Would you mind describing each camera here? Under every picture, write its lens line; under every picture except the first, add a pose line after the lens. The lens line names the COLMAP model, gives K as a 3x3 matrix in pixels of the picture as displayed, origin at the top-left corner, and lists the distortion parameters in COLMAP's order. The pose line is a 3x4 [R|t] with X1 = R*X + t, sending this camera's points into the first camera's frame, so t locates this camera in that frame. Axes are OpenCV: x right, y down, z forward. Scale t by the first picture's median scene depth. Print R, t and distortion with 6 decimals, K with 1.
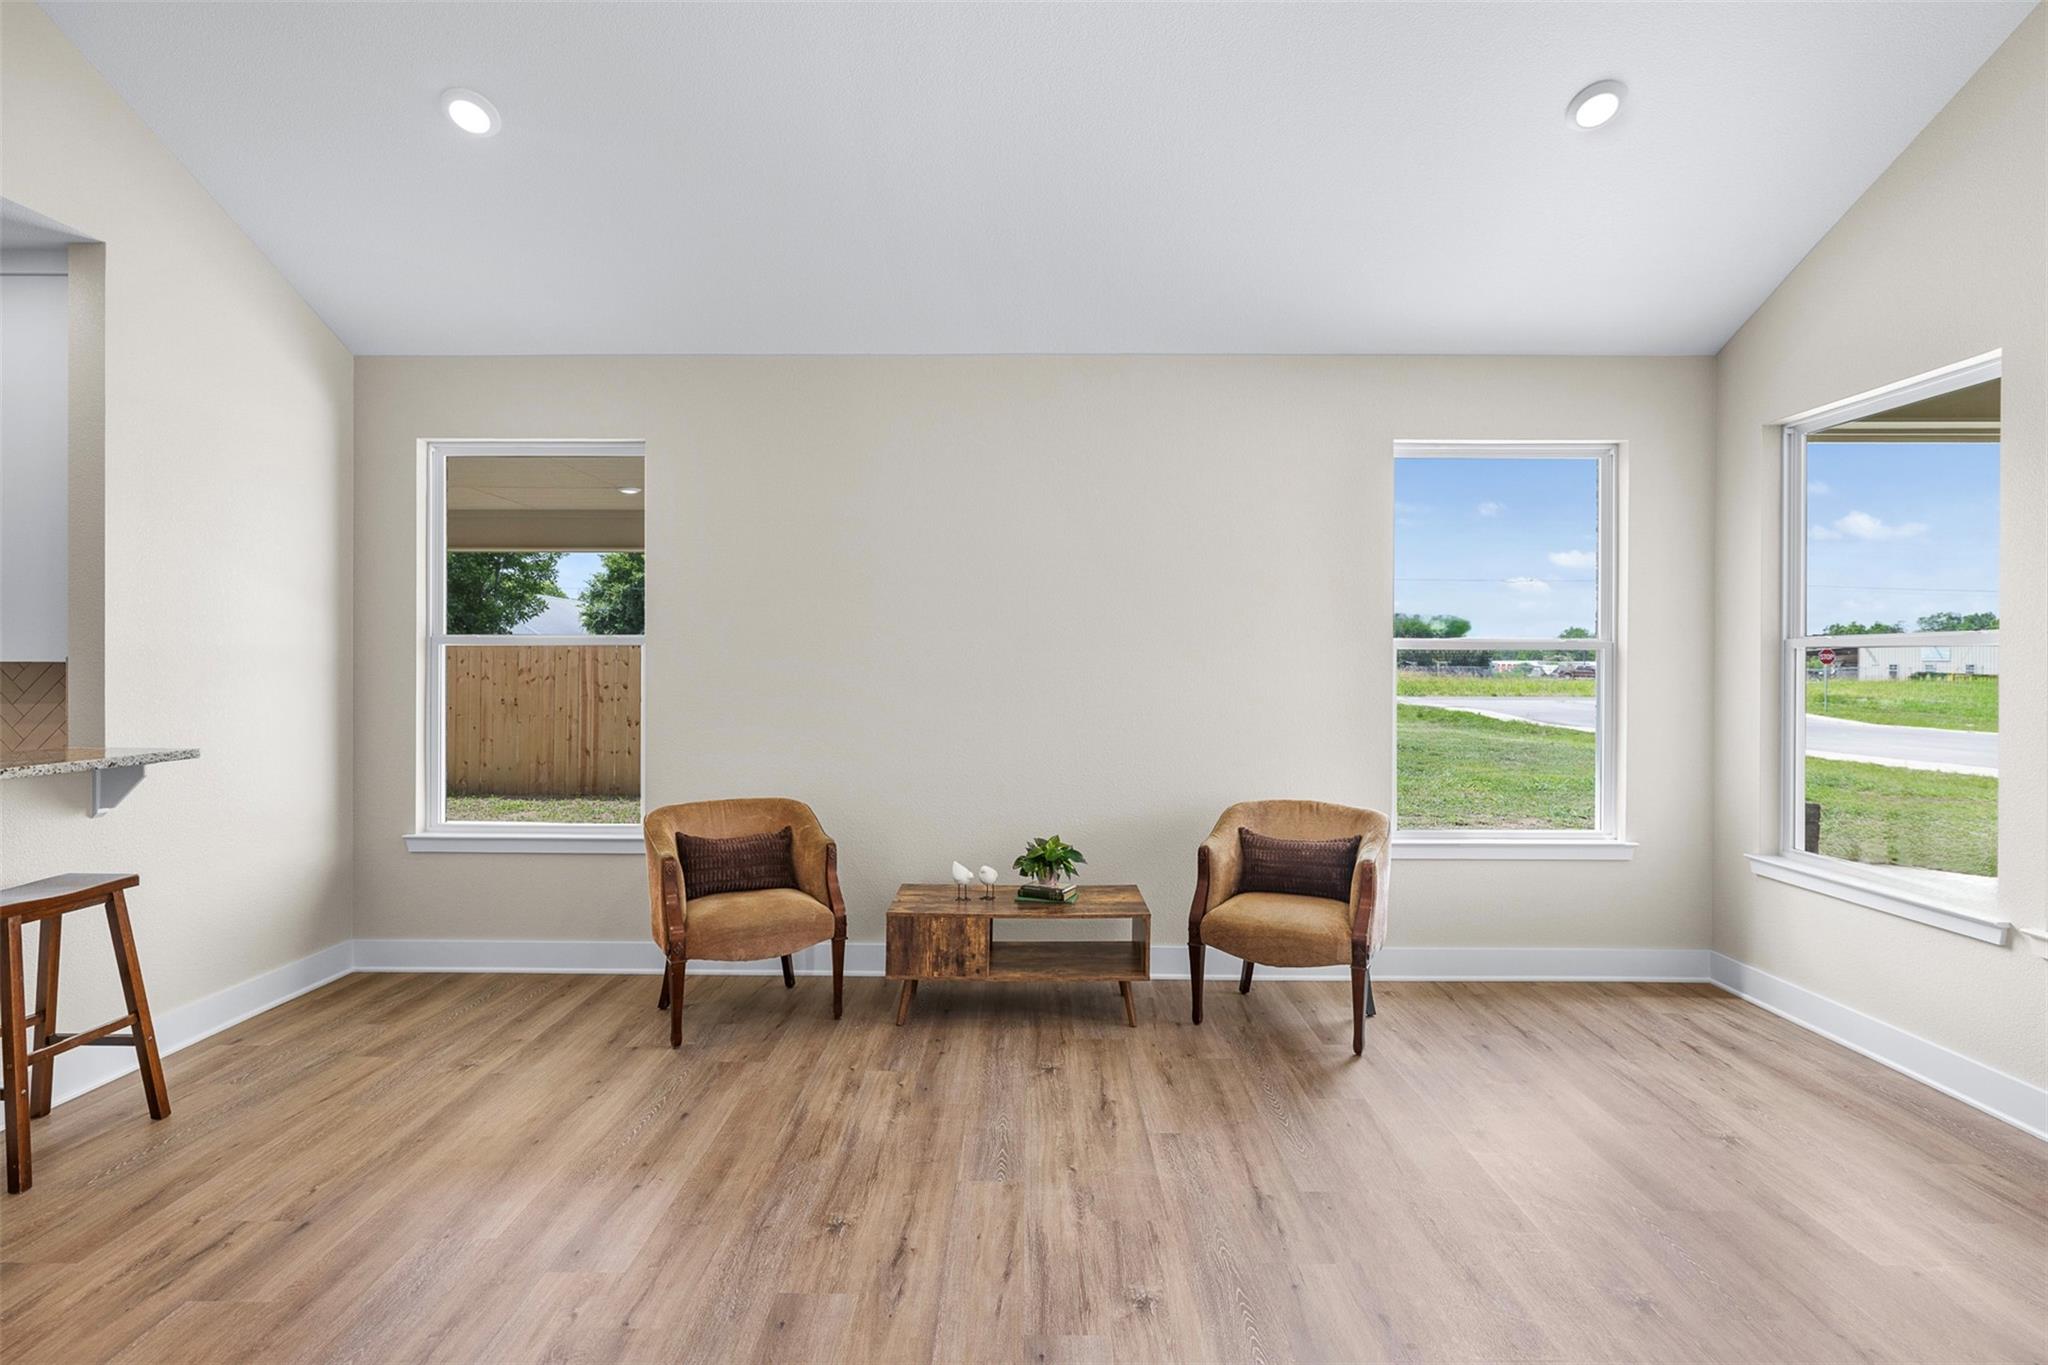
lens RADIAL K [[1023.7, 0, 1024.8], [0, 1023.7, 661.8], [0, 0, 1]] dist [-0.006714, 0.002508]
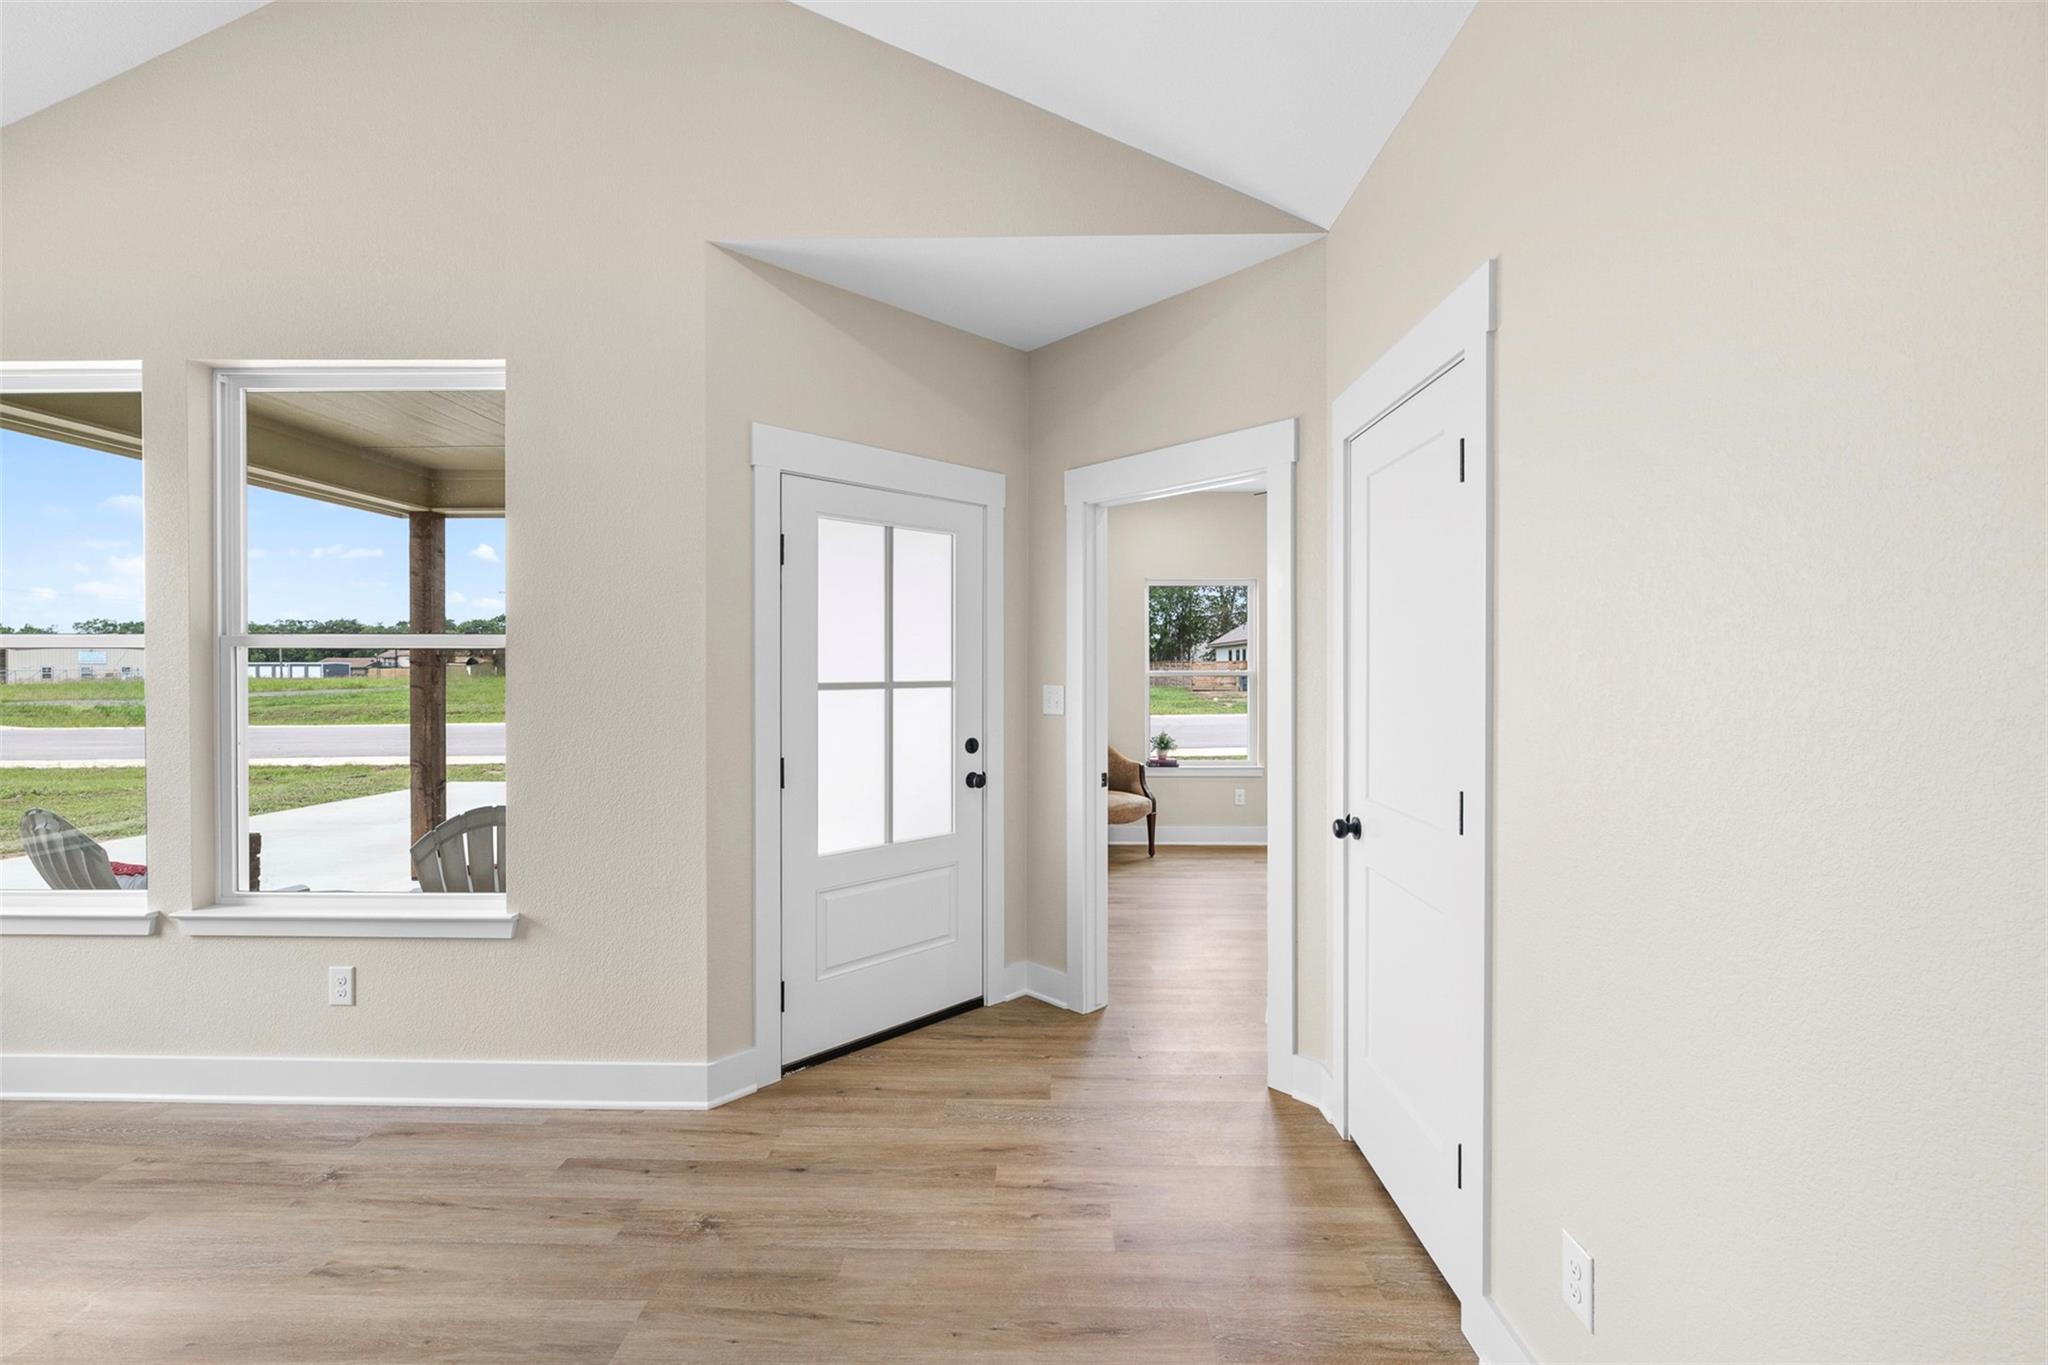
lens RADIAL K [[870.2, 0, 1012.9], [0, 870.2, 680.5], [0, 0, 1]] dist [0.002910, 0.000024]
pose [[0.030234, -0.019667, 0.999349, 0.079808], [0.000711, 0.999807, 0.019654, 0.000244], [-0.999543, 0.000116, 0.030242, 0.074707]]
